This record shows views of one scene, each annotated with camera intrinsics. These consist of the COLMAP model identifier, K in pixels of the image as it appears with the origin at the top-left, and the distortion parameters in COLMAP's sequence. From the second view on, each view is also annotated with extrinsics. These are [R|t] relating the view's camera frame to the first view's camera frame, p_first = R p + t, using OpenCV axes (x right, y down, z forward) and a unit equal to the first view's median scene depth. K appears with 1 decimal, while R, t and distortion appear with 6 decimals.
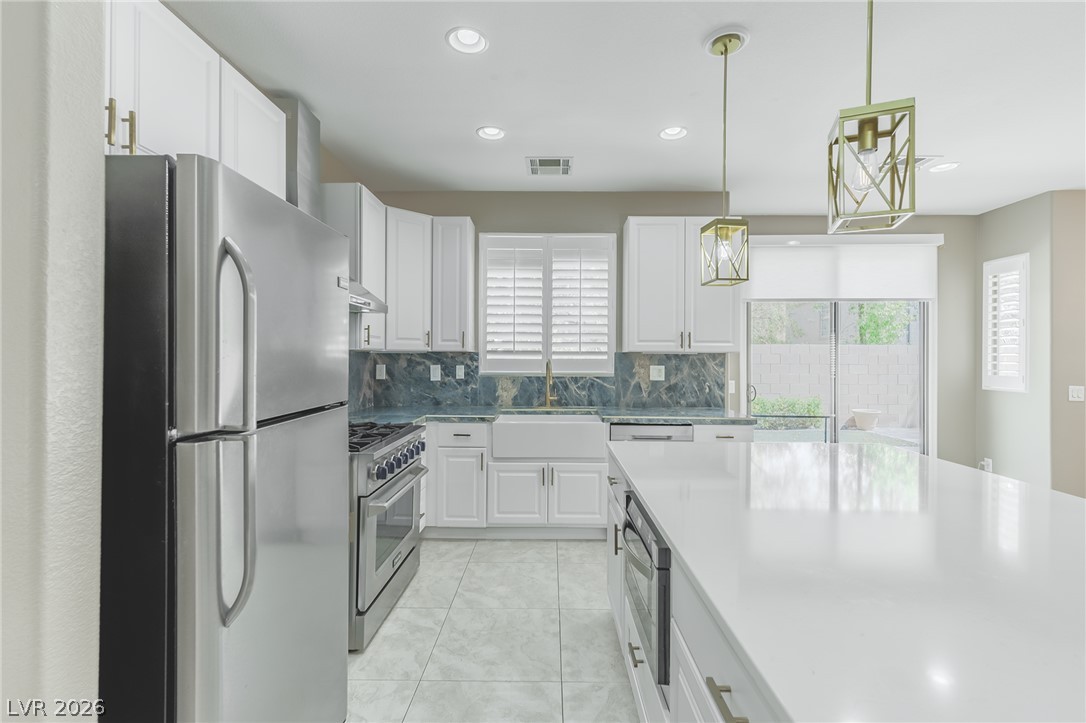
lens RADIAL K [[477.8, 0, 542.6], [0, 477.8, 353.8], [0, 0, 1]] dist [0.011921, -0.000772]
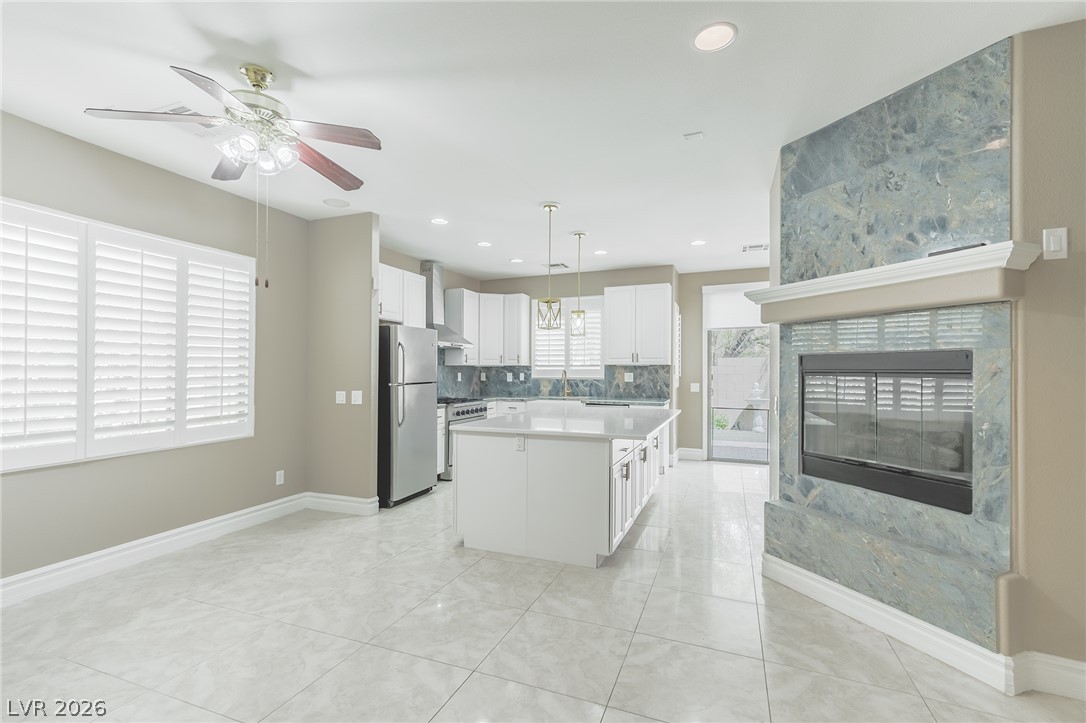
lens RADIAL K [[477.8, 0, 547.5], [0, 477.8, 349.6], [0, 0, 1]] dist [0.011921, -0.000772]
pose [[0.940126, -0.020753, -0.340196, 0.546856], [0.008027, 0.999216, -0.038773, 0.005786], [0.340734, 0.033721, 0.939555, -0.691081]]
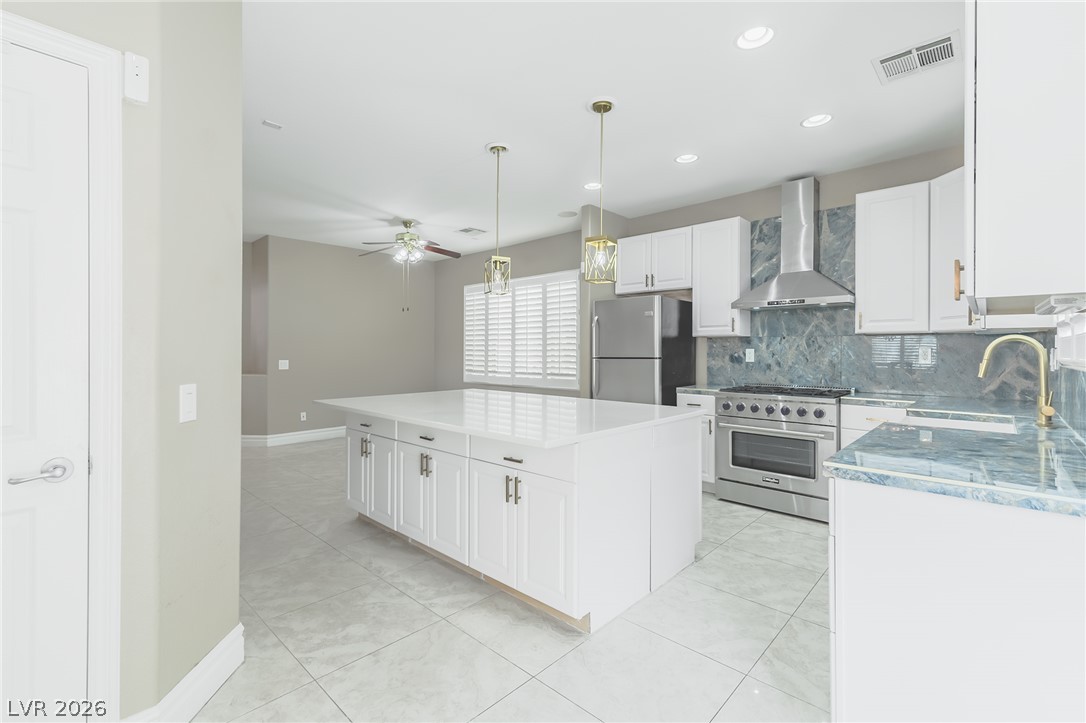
lens RADIAL K [[477.8, 0, 524.9], [0, 477.8, 349.8], [0, 0, 1]] dist [0.011921, -0.000772]
pose [[-0.678222, 0.003481, -0.734849, 0.819161], [0.008254, 0.999962, -0.002881, 0.021456], [0.734811, -0.008020, -0.678225, 0.942211]]
